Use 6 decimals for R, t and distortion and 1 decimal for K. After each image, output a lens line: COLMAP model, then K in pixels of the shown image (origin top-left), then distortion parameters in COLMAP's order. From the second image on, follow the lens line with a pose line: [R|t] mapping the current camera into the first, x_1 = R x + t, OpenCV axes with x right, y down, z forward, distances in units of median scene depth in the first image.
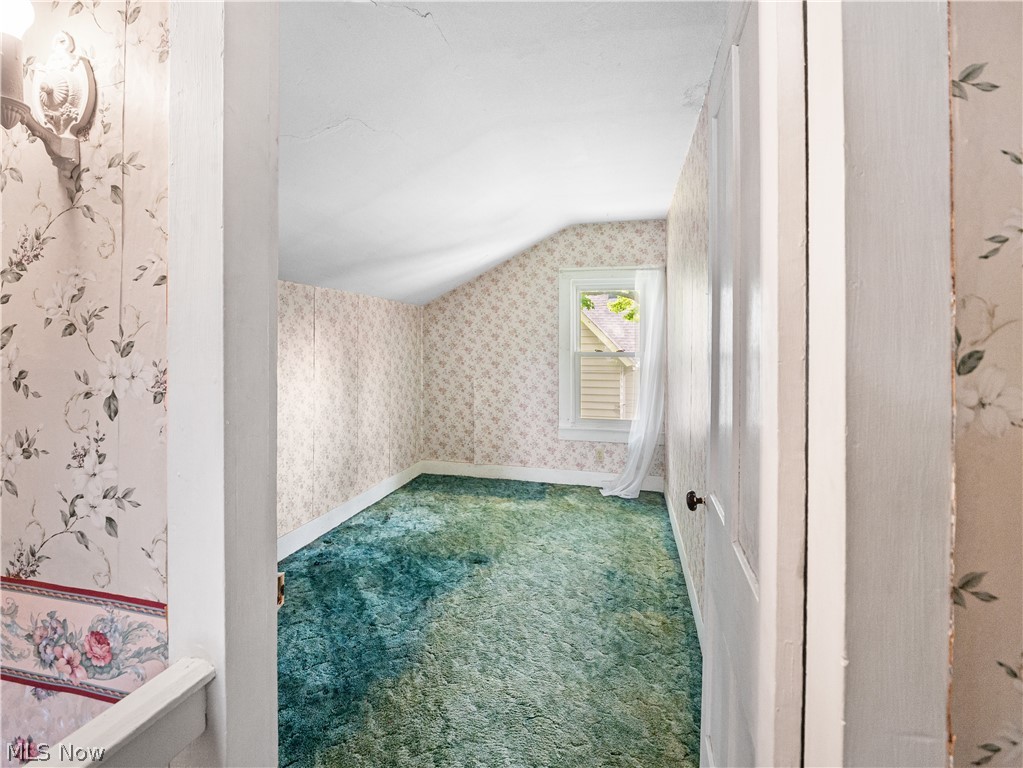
lens RADIAL K [[502.7, 0, 507.2], [0, 502.7, 345.5], [0, 0, 1]] dist [0.000780, -0.010971]
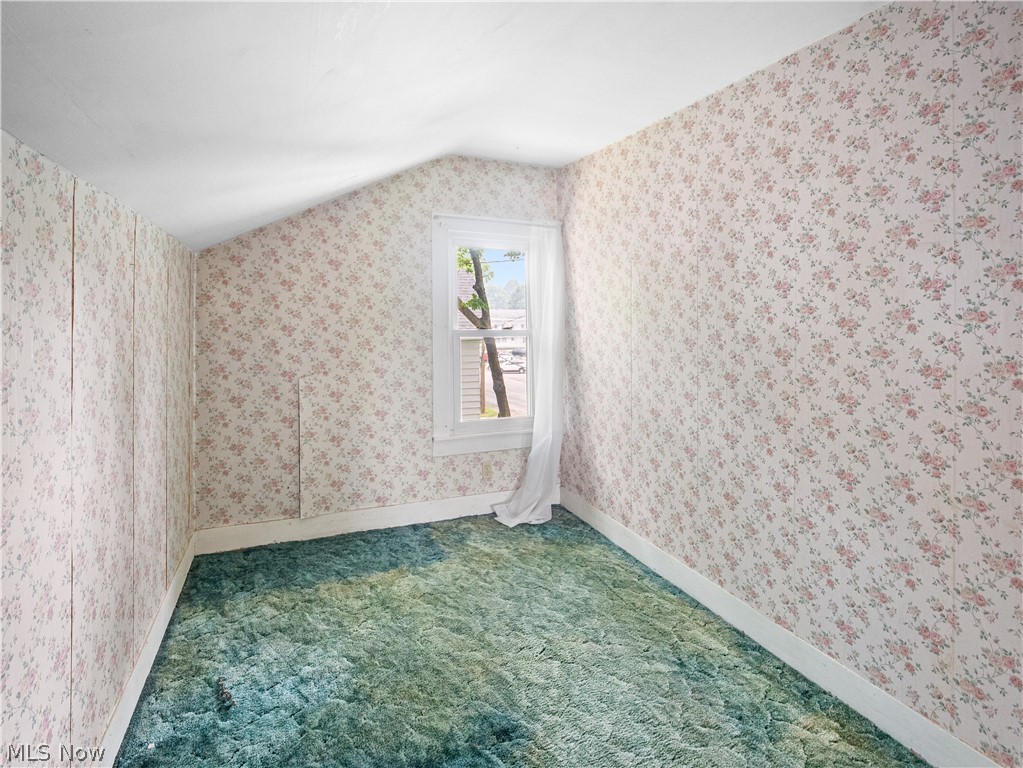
lens RADIAL K [[528.7, 0, 512.3], [0, 528.7, 300.8], [0, 0, 1]] dist [-0.000512, -0.008824]
pose [[0.804512, 0.018657, 0.593643, -0.248243], [-0.002823, 0.999615, -0.027590, -0.009206], [-0.593930, 0.020521, 0.804255, 0.342079]]
